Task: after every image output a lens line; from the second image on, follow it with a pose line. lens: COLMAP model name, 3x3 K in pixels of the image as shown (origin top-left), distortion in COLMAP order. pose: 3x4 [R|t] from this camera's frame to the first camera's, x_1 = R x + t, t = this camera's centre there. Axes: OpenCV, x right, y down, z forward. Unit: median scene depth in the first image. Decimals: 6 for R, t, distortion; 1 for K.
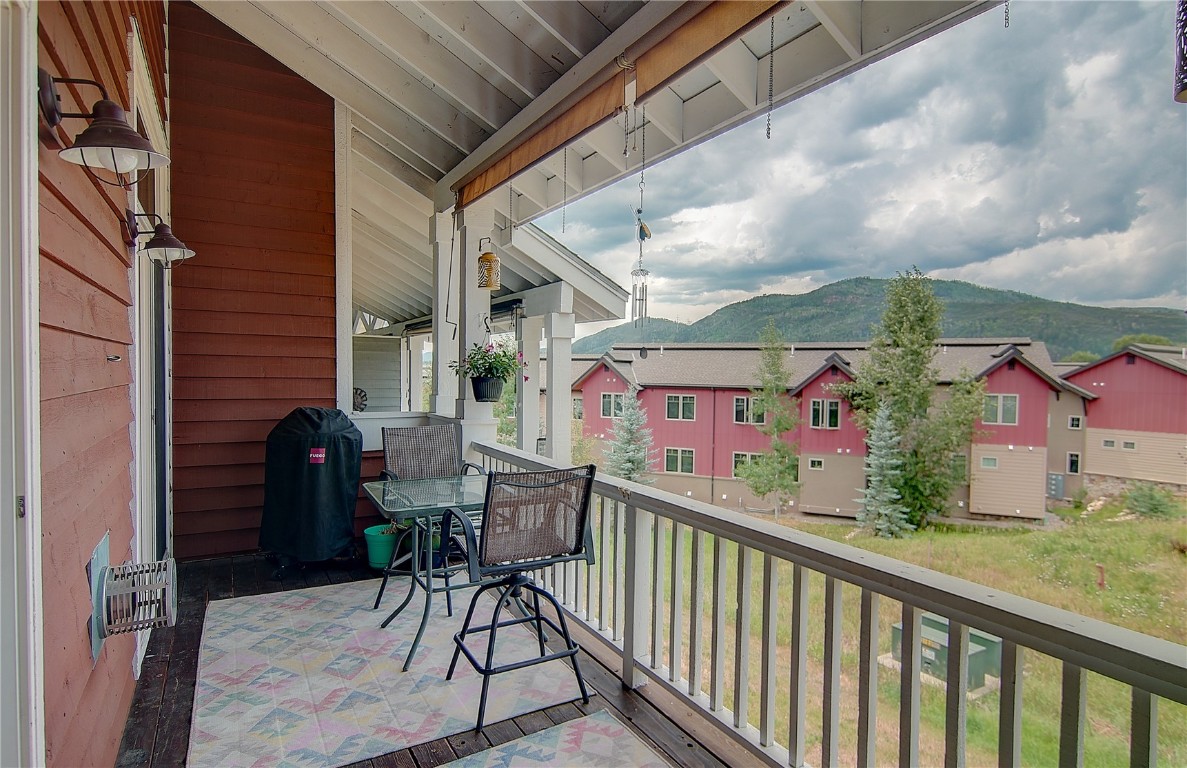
lens RADIAL K [[640.3, 0, 609.6], [0, 640.3, 389.8], [0, 0, 1]] dist [0.011238, -0.000847]
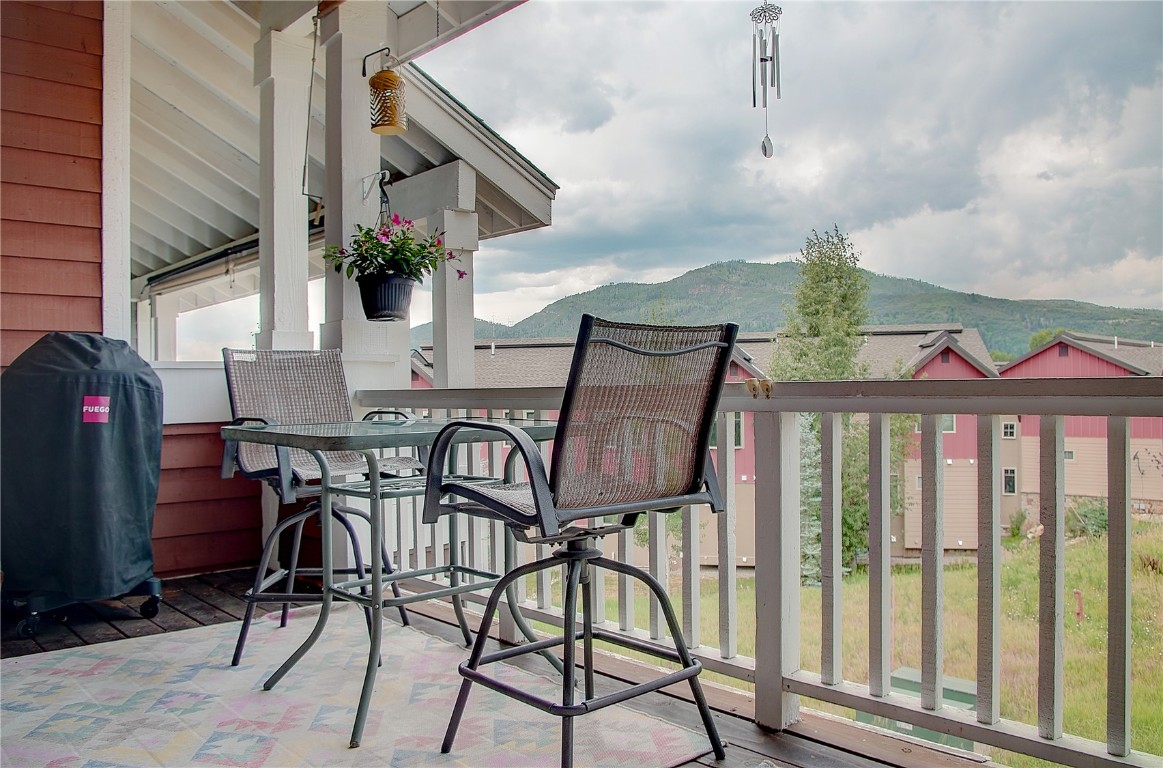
lens RADIAL K [[901.8, 0, 581.5], [0, 901.8, 384.0], [0, 0, 1]] dist [-0.075938, 0.006347]
pose [[0.979863, -0.025651, 0.198018, -0.191729], [0.032868, 0.998907, -0.033245, 0.118824], [-0.196948, 0.039084, 0.979635, 0.164855]]
